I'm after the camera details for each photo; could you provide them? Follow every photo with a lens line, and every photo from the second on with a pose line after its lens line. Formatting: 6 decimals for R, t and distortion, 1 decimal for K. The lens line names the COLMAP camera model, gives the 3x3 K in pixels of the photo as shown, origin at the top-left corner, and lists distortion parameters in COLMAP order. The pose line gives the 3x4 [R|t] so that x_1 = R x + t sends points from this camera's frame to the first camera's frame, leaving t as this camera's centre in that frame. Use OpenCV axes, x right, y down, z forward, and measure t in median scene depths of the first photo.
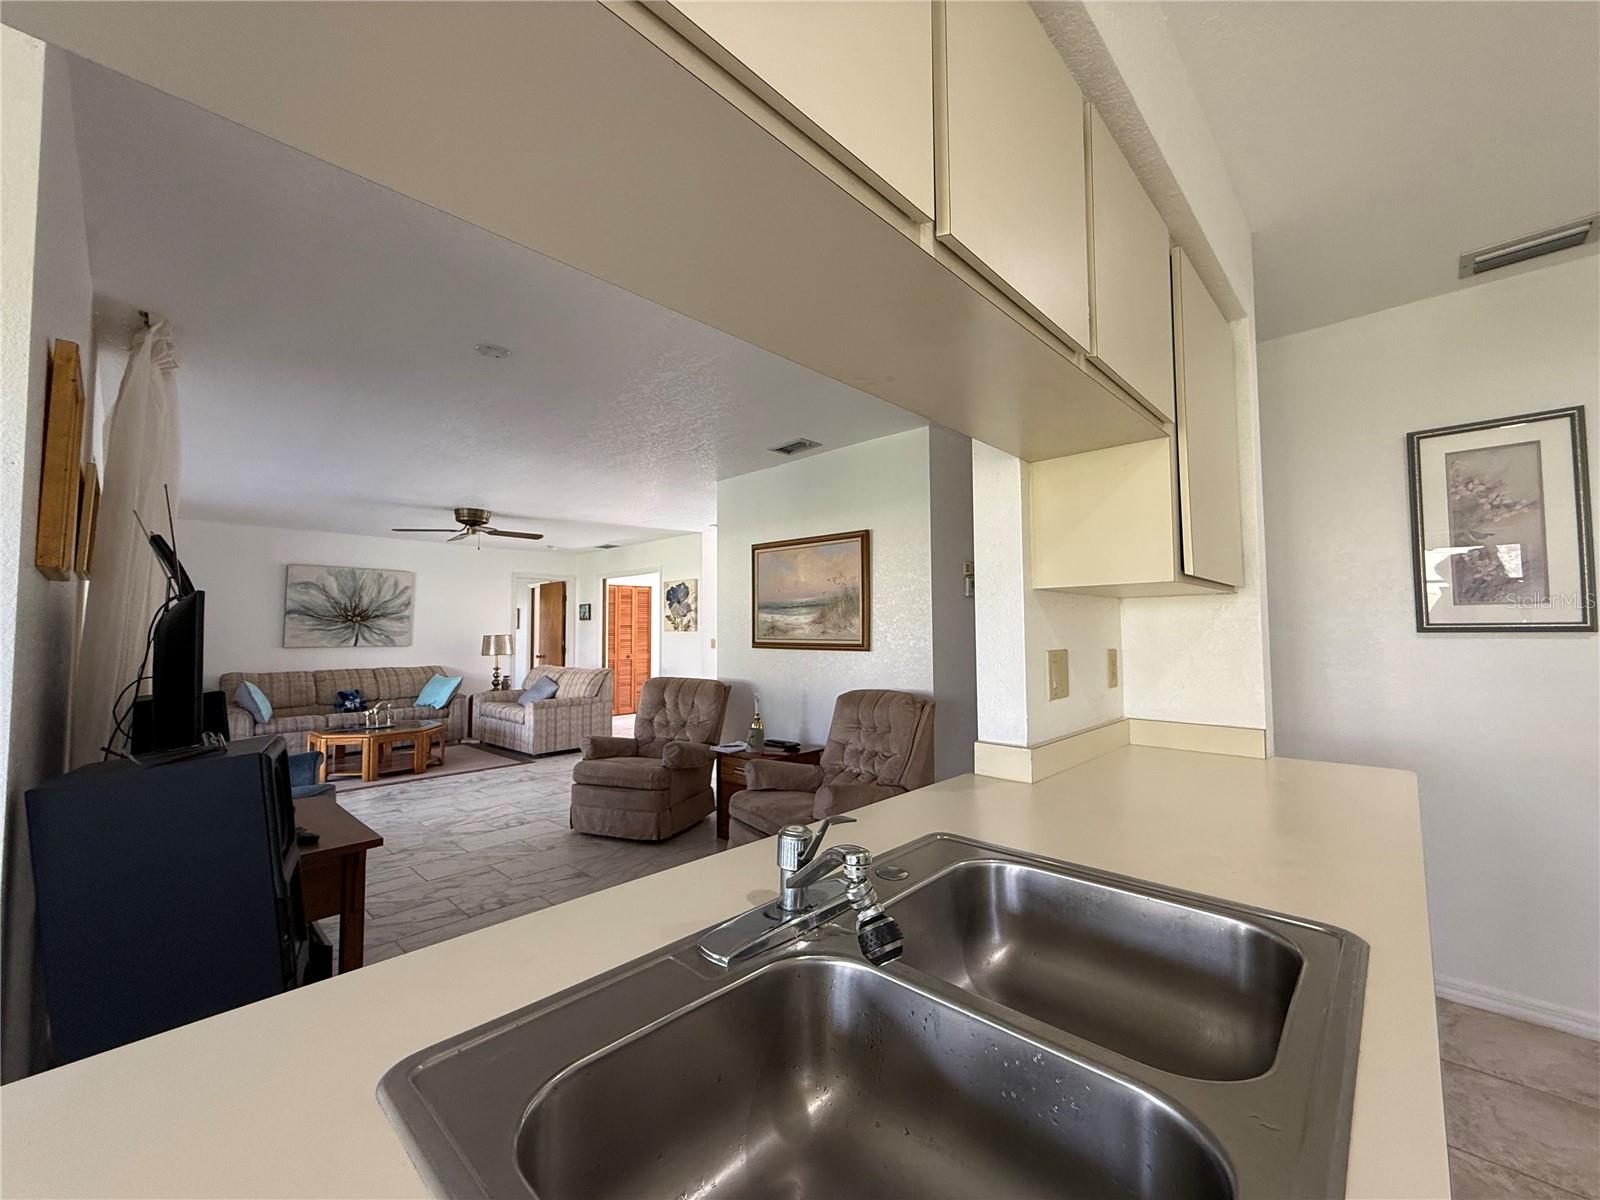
lens RADIAL K [[641.6, 0, 796.3], [0, 641.6, 600.7], [0, 0, 1]] dist [0.001605, 0.000018]
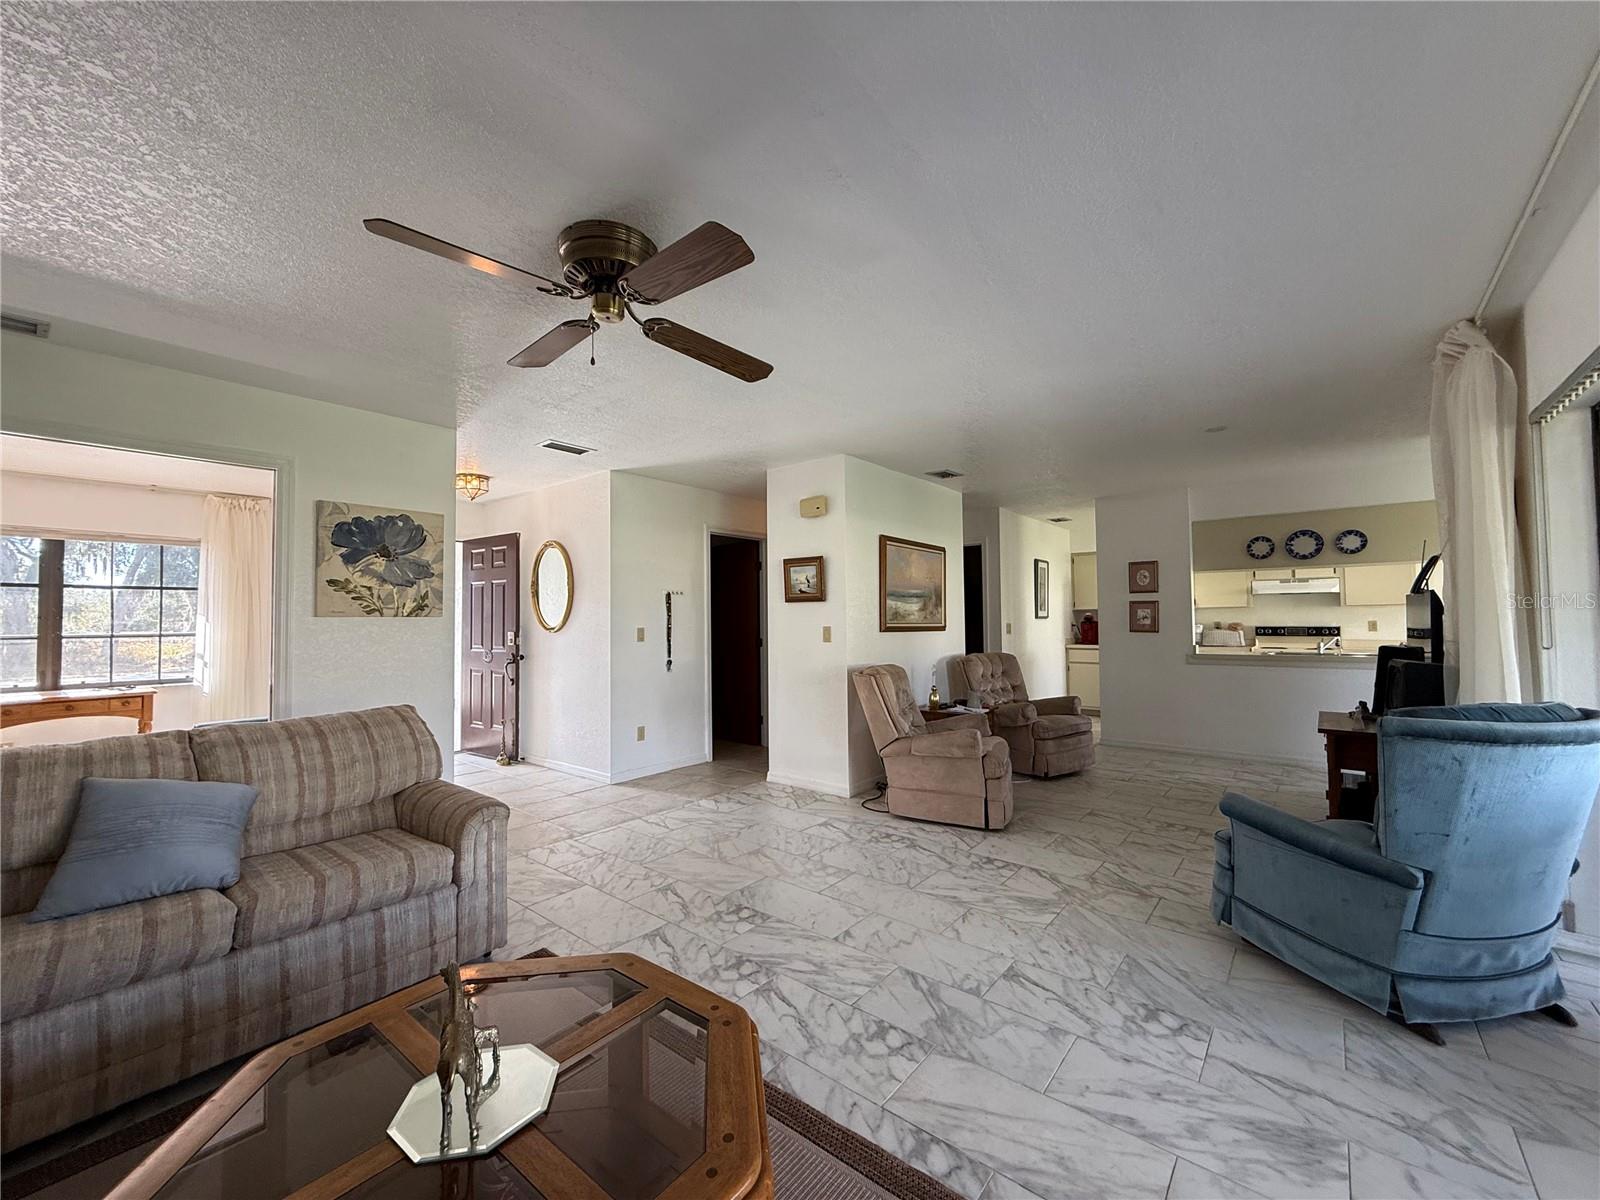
lens RADIAL K [[641.6, 0, 793.6], [0, 641.6, 599.9], [0, 0, 1]] dist [0.001605, 0.000018]
pose [[-0.070576, 0.039684, 0.996717, -0.428652], [-0.041742, 0.998216, -0.042700, 0.027593], [-0.996633, -0.044619, -0.068793, 0.468811]]
